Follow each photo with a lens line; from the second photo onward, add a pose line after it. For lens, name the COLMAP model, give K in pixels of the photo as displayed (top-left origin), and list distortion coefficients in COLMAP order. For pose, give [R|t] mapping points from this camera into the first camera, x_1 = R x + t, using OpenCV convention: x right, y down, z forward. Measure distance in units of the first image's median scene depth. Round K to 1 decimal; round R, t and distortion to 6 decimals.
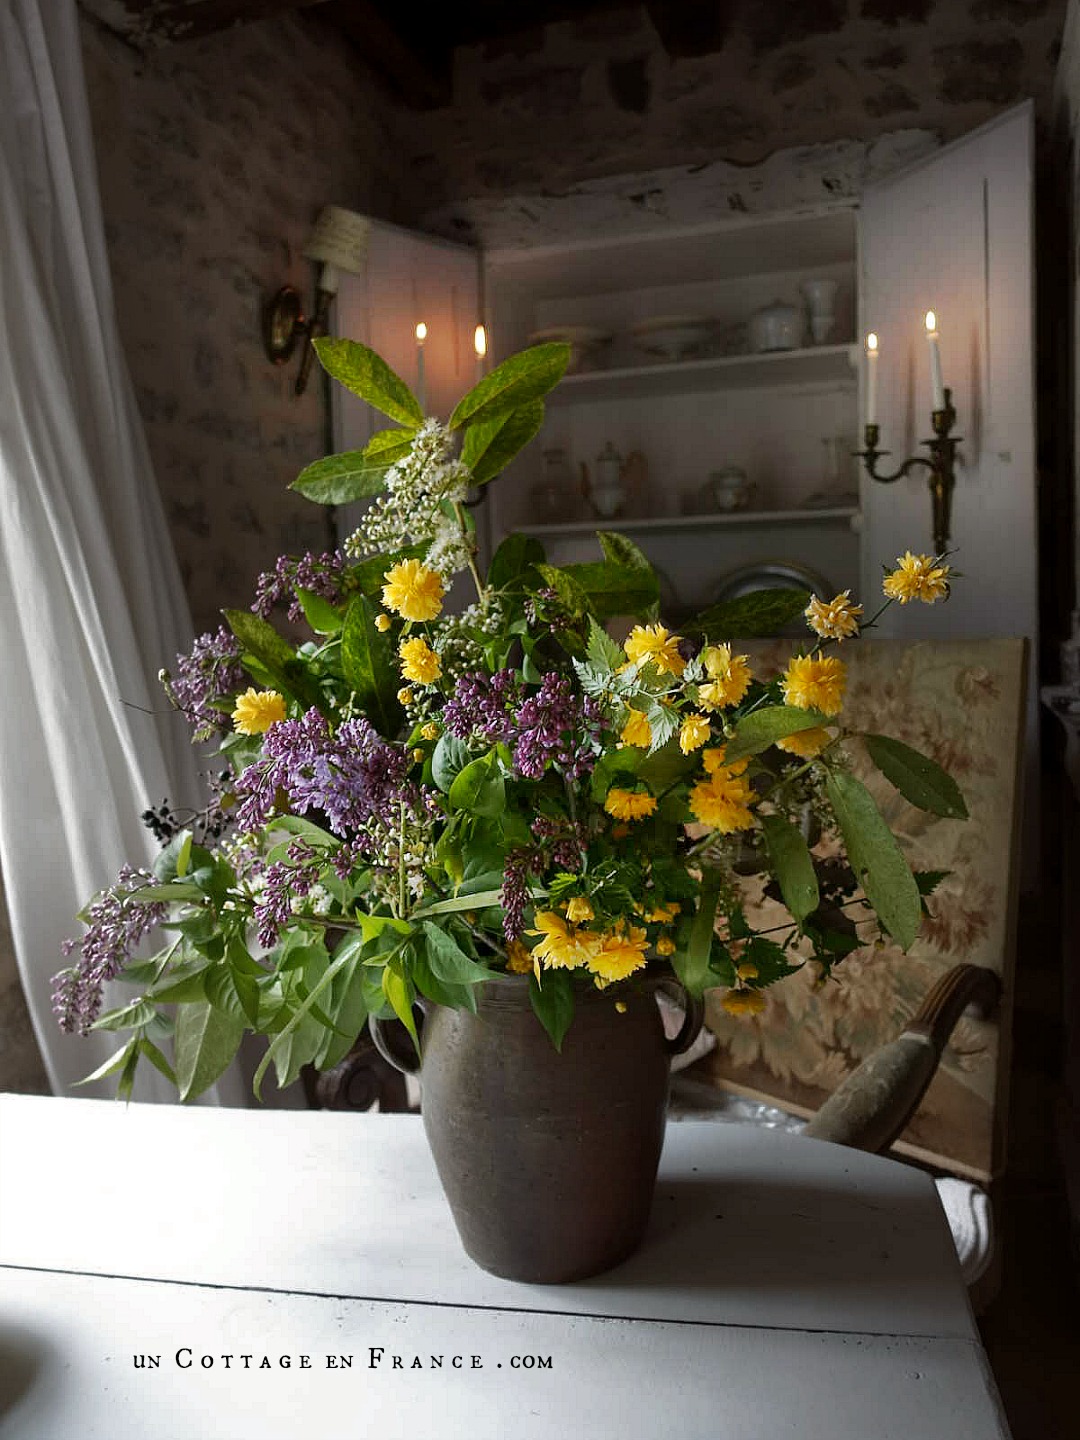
lens RADIAL K [[989.4, 0, 594.5], [0, 989.4, 738.8], [0, 0, 1]] dist [-0.006468, -0.003301]
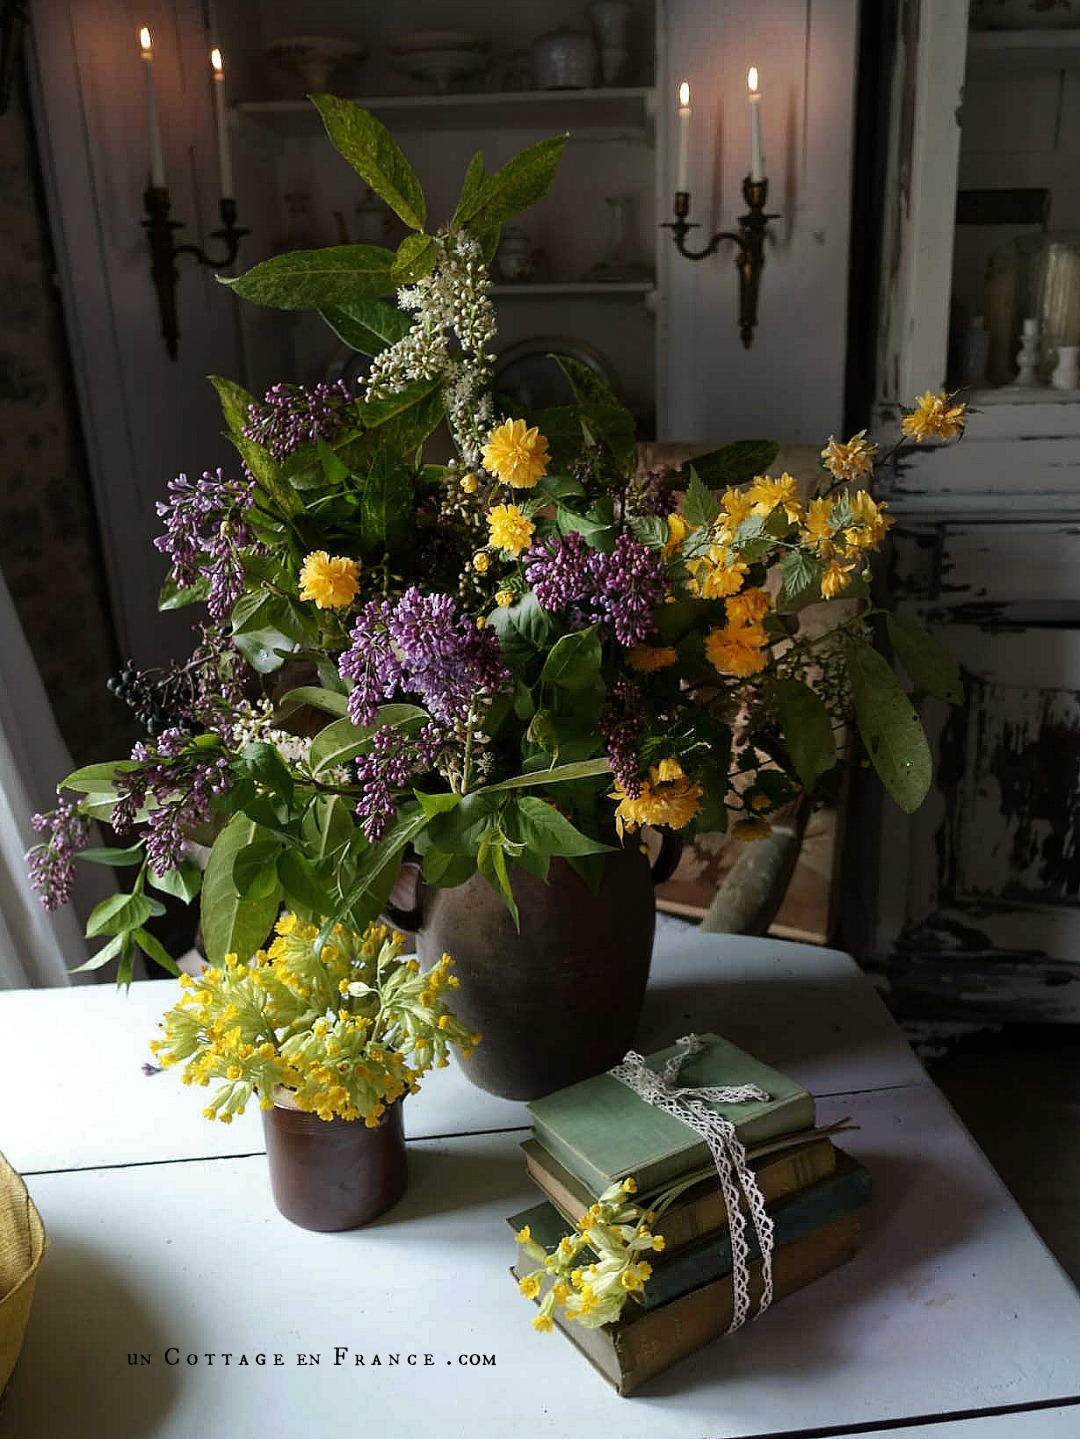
lens RADIAL K [[1033.9, 0, 538.1], [0, 1033.9, 752.6], [0, 0, 1]] dist [-0.004042, -0.001947]
pose [[0.964184, -0.084985, 0.251250, -0.137745], [0.025839, 0.972868, 0.229913, -0.032450], [-0.263972, -0.215186, 0.940220, 0.013113]]
